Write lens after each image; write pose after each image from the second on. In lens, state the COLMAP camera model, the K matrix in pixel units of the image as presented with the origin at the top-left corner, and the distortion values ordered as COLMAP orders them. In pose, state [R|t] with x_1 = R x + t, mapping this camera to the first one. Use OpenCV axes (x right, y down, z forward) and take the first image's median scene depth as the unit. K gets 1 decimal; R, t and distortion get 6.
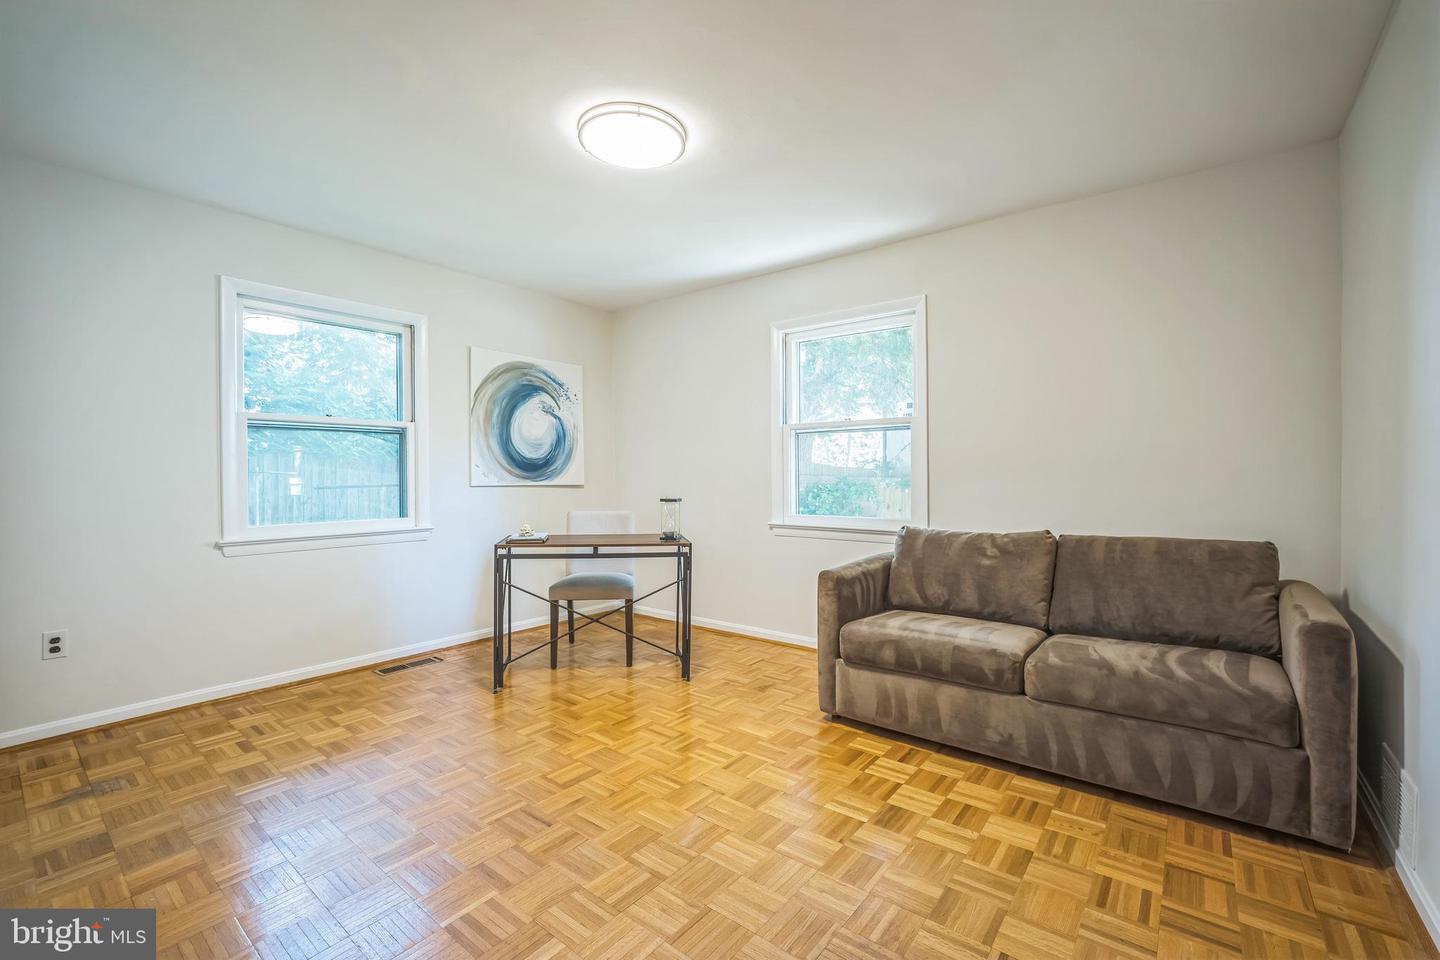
lens RADIAL K [[613.3, 0, 730.4], [0, 613.3, 483.1], [0, 0, 1]] dist [-0.027530, 0.010533]
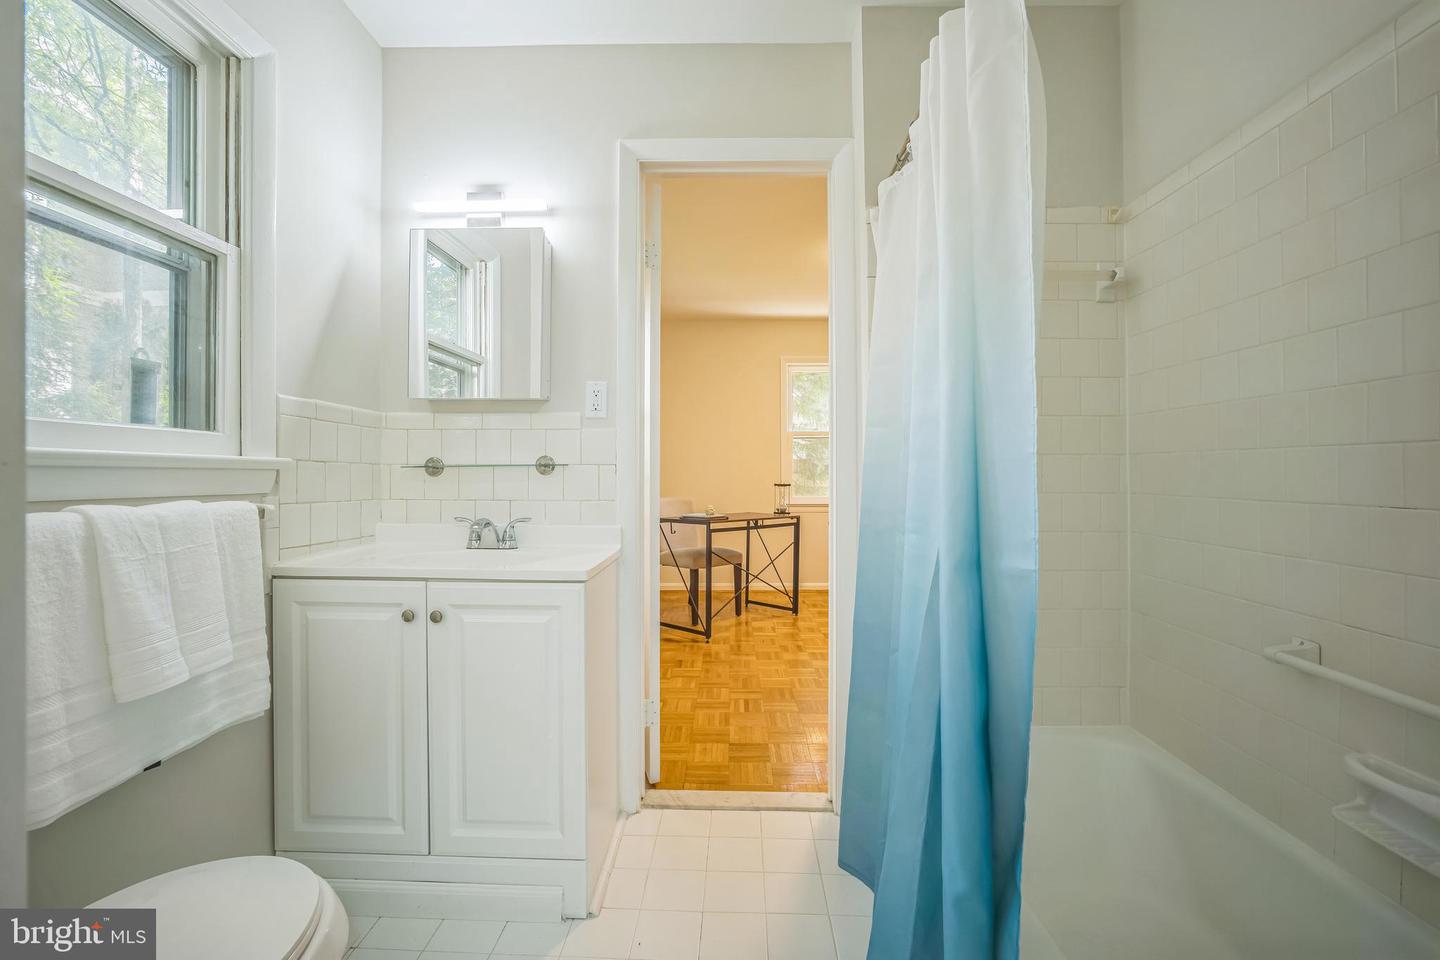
lens RADIAL K [[613.3, 0, 715.7], [0, 613.3, 475.6], [0, 0, 1]] dist [-0.027530, 0.010533]
pose [[0.802018, 0.002835, 0.597293, -1.034146], [0.009406, 0.999805, -0.017375, 0.029048], [-0.597226, 0.019553, 0.801835, -0.000124]]
